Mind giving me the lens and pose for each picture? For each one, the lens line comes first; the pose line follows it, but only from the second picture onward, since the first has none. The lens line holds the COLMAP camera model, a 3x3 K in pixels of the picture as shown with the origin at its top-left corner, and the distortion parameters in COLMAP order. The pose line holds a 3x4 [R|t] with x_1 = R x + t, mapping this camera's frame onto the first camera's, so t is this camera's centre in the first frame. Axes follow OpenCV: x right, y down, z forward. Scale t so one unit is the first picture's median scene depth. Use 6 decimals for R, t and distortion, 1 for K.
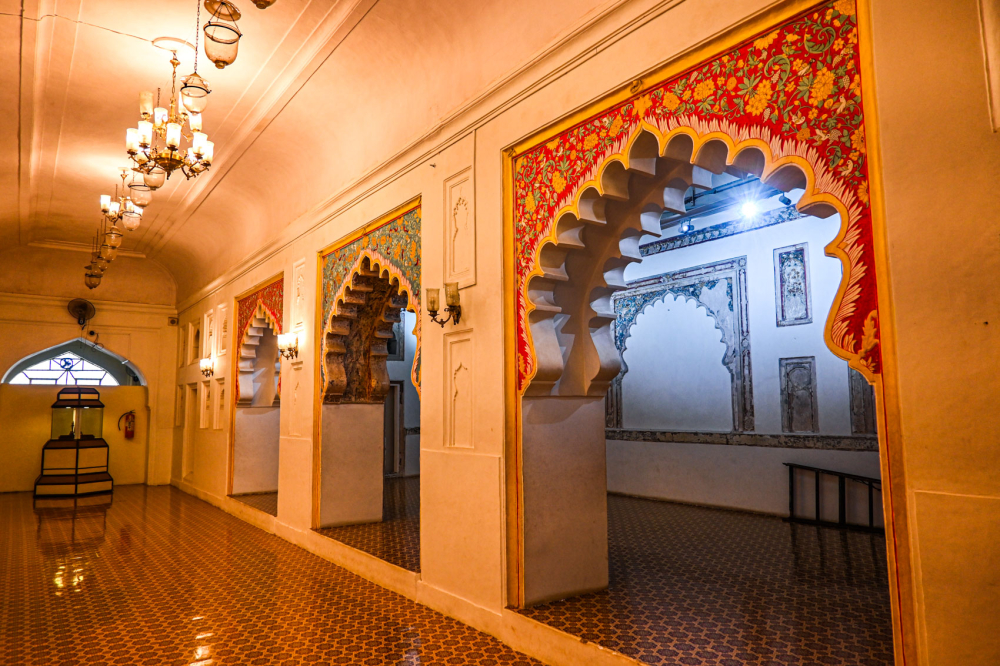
lens RADIAL K [[681.1, 0, 500.2], [0, 681.1, 332.2], [0, 0, 1]] dist [-0.002039, 0.000189]
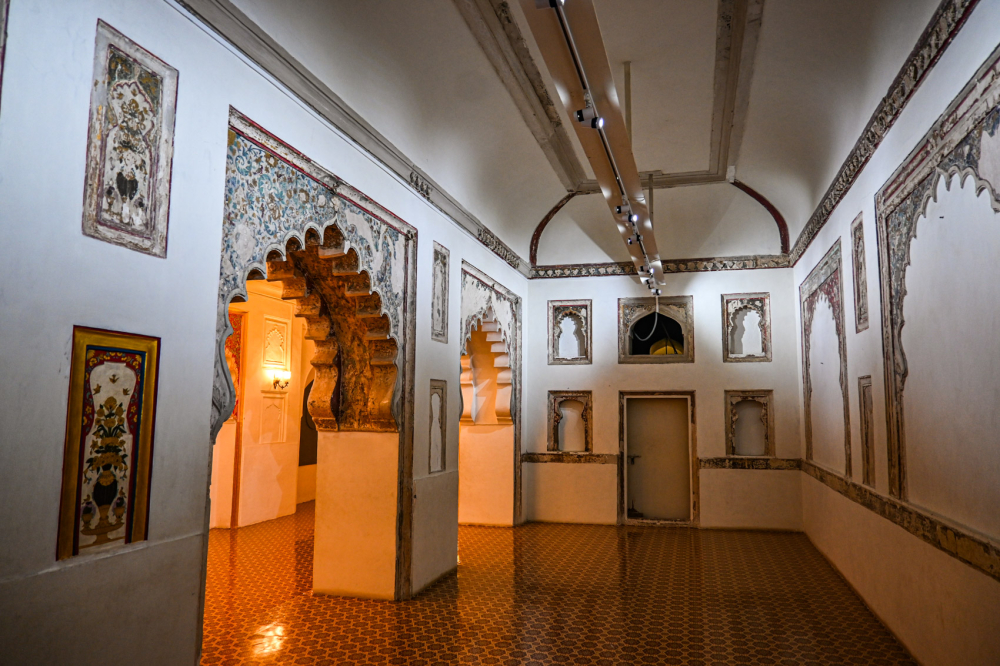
lens RADIAL K [[681.1, 0, 500.3], [0, 681.1, 335.4], [0, 0, 1]] dist [-0.002039, 0.000189]
pose [[0.627961, -0.070409, -0.775053, 0.403627], [0.072874, 0.996843, -0.031514, 0.030856], [0.774825, -0.036692, 0.631110, 0.570301]]
